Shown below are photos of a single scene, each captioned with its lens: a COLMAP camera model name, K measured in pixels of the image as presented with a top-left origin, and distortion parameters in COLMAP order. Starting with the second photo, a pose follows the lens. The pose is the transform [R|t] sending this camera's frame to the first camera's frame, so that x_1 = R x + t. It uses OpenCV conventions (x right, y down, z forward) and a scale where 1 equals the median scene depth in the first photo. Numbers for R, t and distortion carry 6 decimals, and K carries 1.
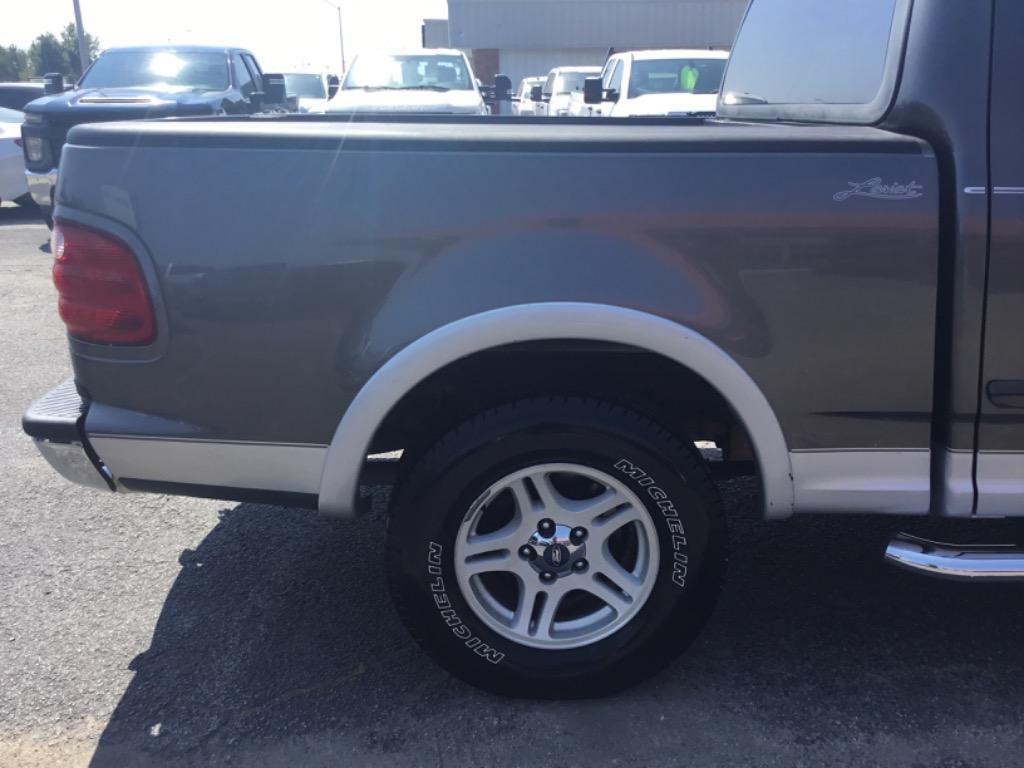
lens RADIAL K [[923.1, 0, 515.8], [0, 923.1, 369.8], [0, 0, 1]] dist [0.100181, -0.172207]
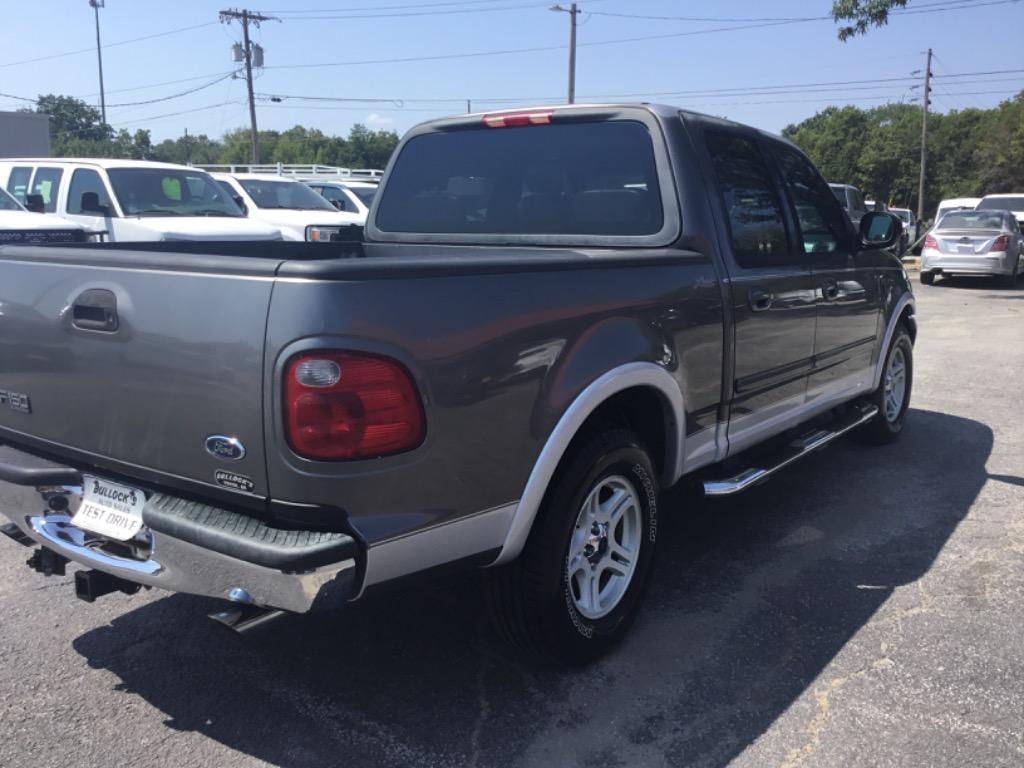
lens RADIAL K [[923.1, 0, 515.8], [0, 923.1, 369.8], [0, 0, 1]] dist [0.100181, -0.172207]
pose [[0.601784, -0.124691, 0.788865, -1.110374], [0.214952, 0.976577, -0.009615, -0.077014], [-0.769189, 0.175354, 0.614491, 0.181065]]
